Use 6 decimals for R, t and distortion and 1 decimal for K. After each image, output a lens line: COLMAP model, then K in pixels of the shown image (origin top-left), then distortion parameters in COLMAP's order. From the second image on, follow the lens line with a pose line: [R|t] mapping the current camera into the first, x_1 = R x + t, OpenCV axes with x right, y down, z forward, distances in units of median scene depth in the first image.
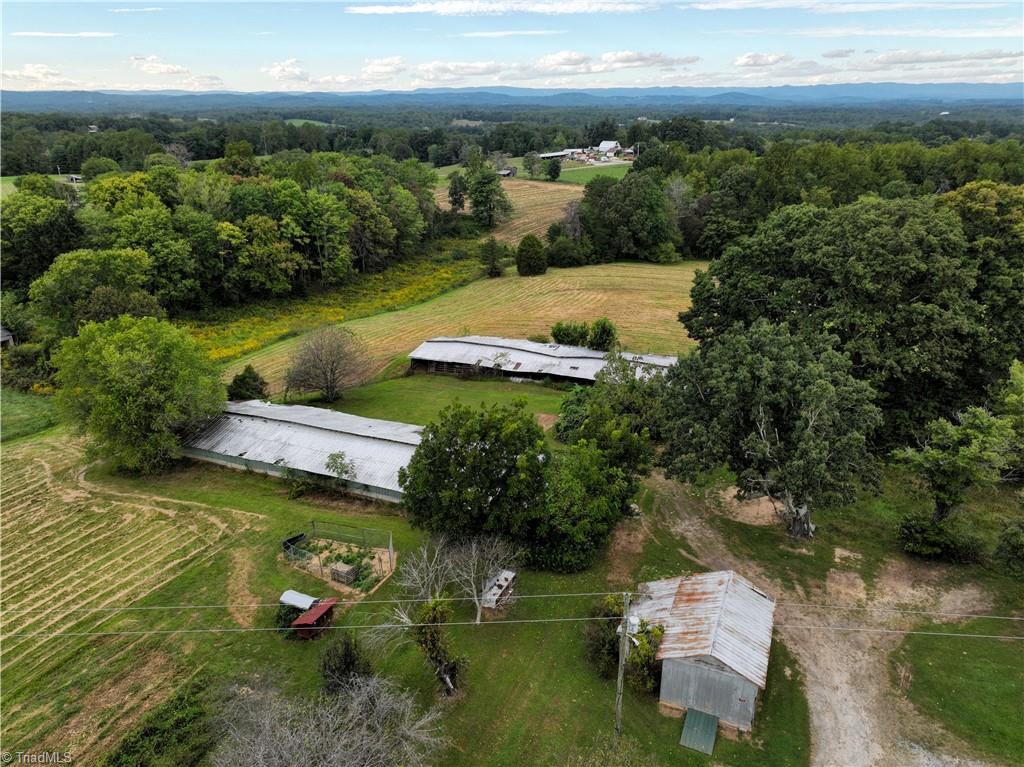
lens RADIAL K [[718.8, 0, 510.1], [0, 718.8, 379.6], [0, 0, 1]] dist [0.001805, 0.018829]
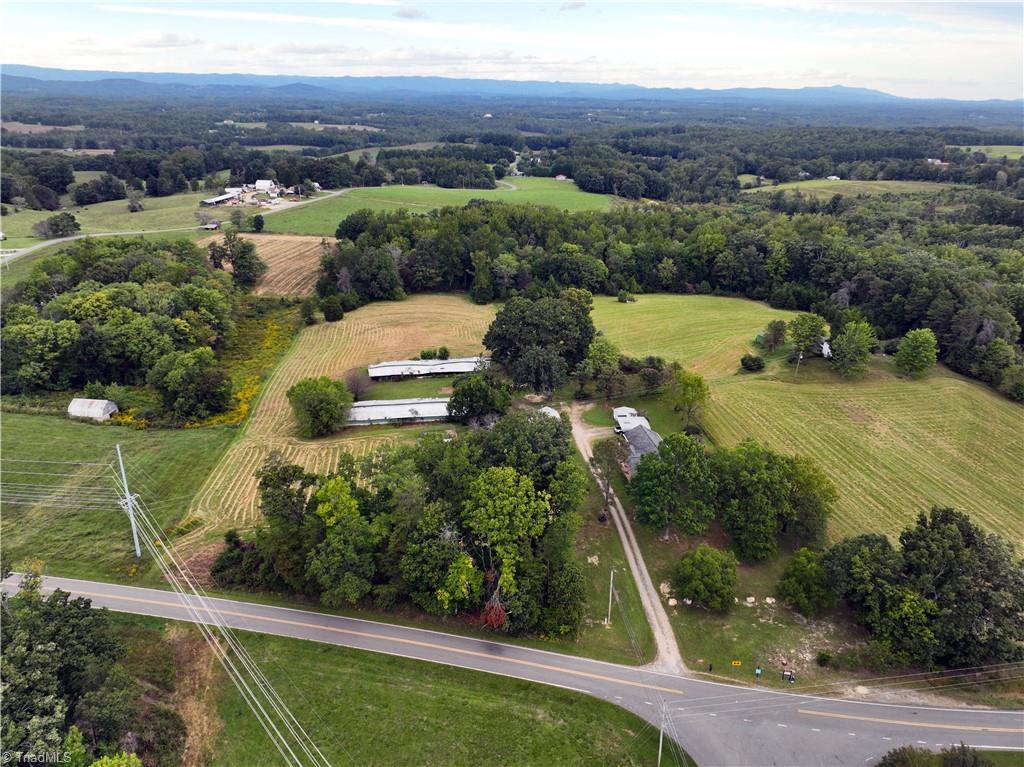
lens RADIAL K [[718.8, 0, 512.5], [0, 718.8, 384.5], [0, 0, 1]] dist [0.001805, 0.018829]
pose [[0.850771, -0.180622, 0.493522, -0.869423], [0.169652, 0.983198, 0.067379, -0.082059], [-0.497400, 0.026403, 0.867119, -1.159570]]
